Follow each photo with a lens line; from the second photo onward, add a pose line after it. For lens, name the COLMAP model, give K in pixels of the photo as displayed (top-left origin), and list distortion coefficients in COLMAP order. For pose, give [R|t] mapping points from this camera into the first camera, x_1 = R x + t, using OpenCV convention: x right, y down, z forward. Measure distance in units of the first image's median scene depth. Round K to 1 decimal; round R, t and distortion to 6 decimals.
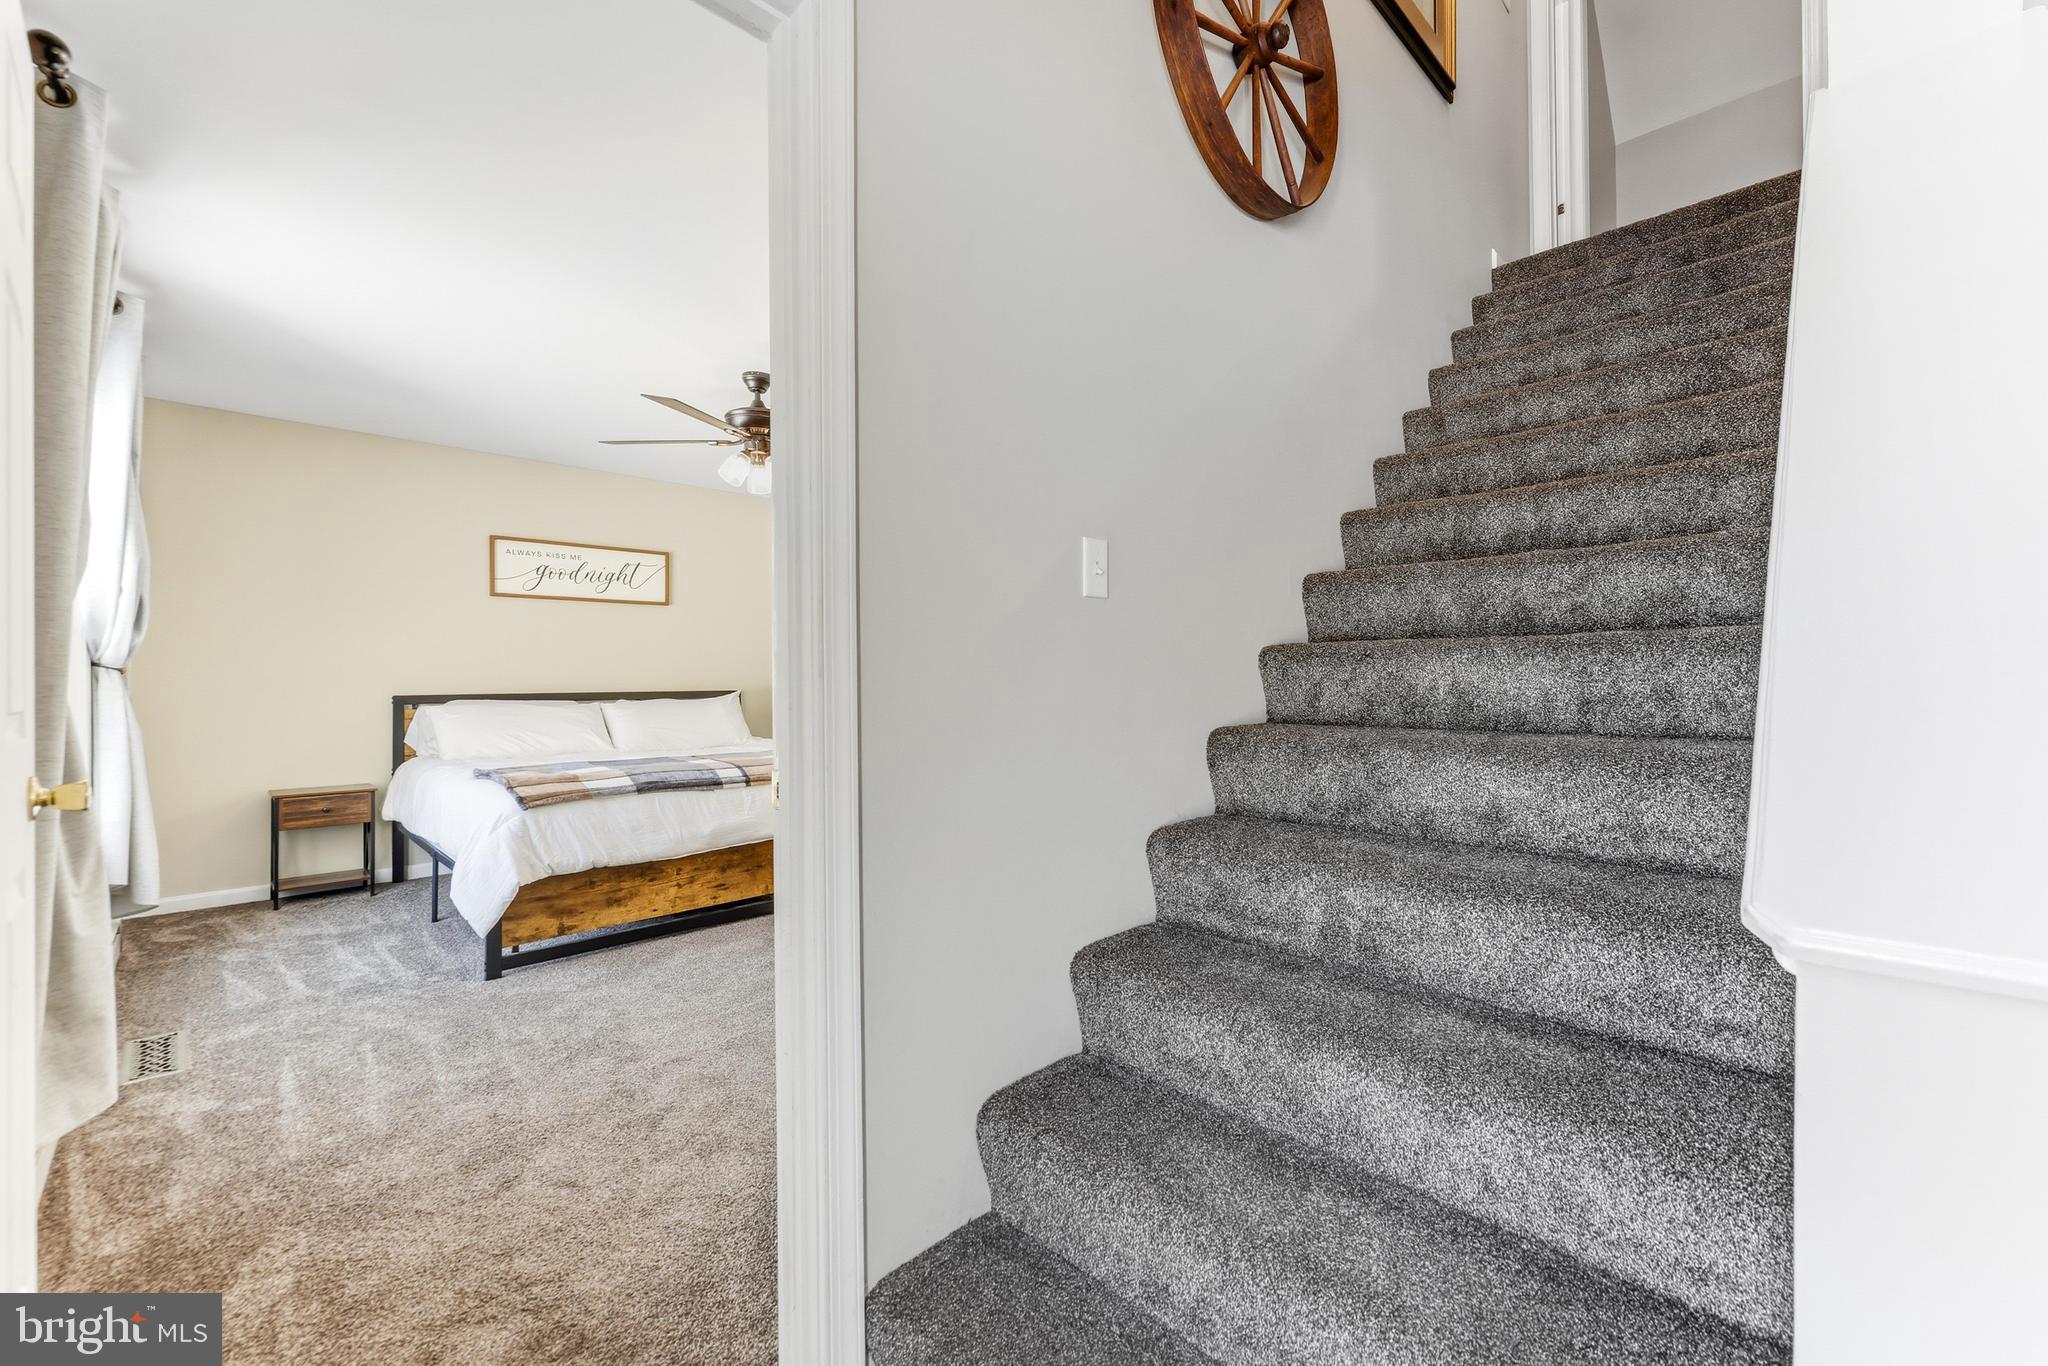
lens RADIAL K [[831.5, 0, 1019.5], [0, 831.5, 678.5], [0, 0, 1]] dist [0.000258, -0.000051]
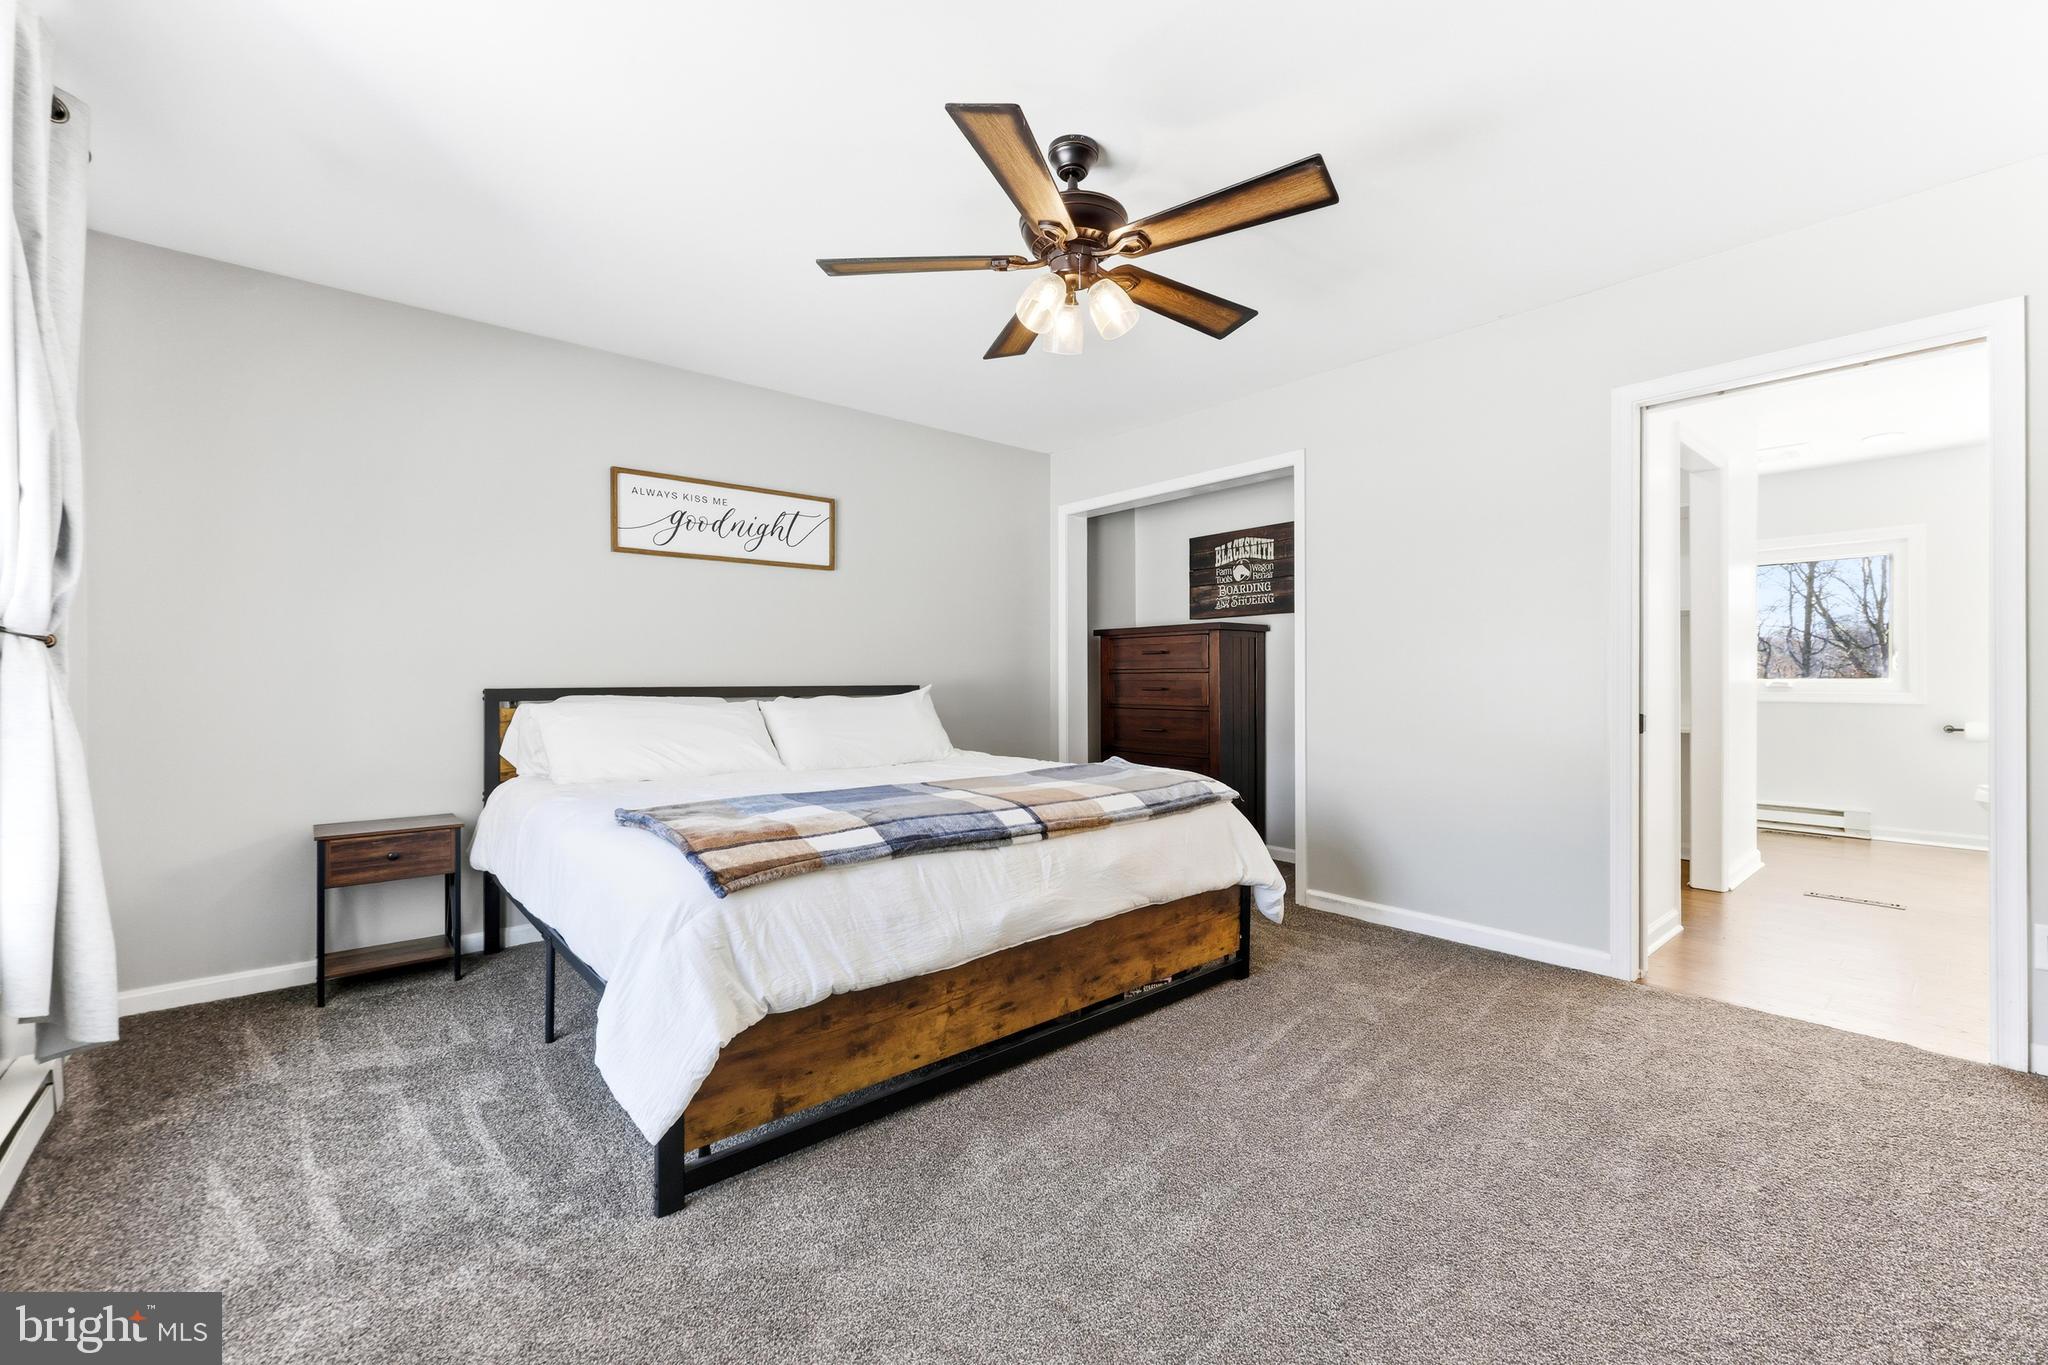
lens RADIAL K [[841.5, 0, 1020.3], [0, 841.5, 685.5], [0, 0, 1]] dist [-0.001153, -0.000053]
pose [[0.997369, 0.003939, -0.072388, -0.308027], [-0.003289, 0.999953, 0.009088, 0.012390], [0.072420, -0.008826, 0.997335, 0.398497]]
